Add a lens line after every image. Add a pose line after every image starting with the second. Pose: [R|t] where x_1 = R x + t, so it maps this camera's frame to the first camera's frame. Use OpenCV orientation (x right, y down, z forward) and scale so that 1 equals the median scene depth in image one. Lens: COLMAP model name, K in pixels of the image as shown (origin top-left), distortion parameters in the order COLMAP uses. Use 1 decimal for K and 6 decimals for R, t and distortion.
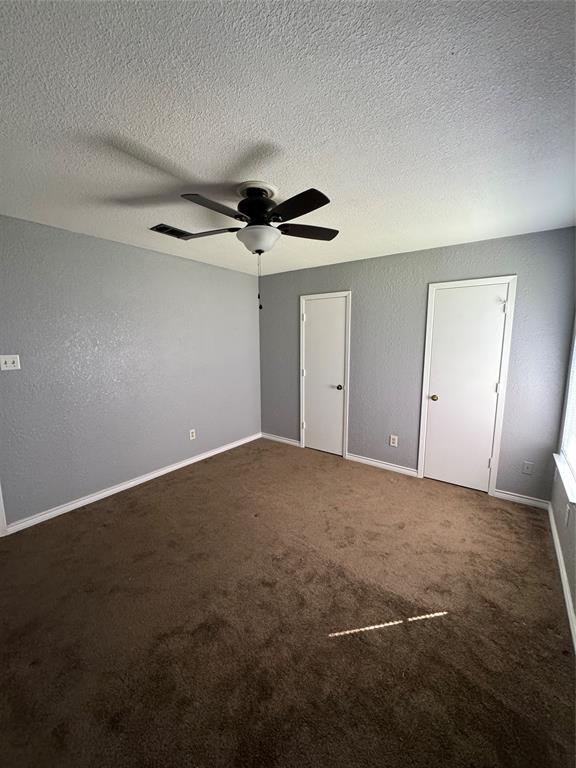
lens RADIAL K [[303.1, 0, 287.8], [0, 303.1, 382.9], [0, 0, 1]] dist [-0.010494, 0.000242]
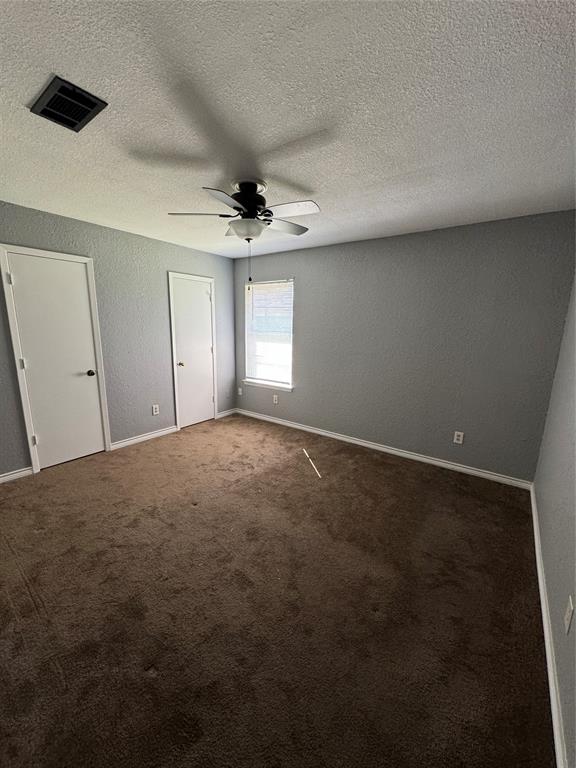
lens RADIAL K [[303.1, 0, 287.9], [0, 303.1, 386.5], [0, 0, 1]] dist [-0.010494, 0.000242]
pose [[-0.002350, -0.206161, 0.978515, -0.774098], [0.120100, 0.971377, 0.204945, -0.065265], [-0.992759, 0.118001, 0.022477, 0.519882]]
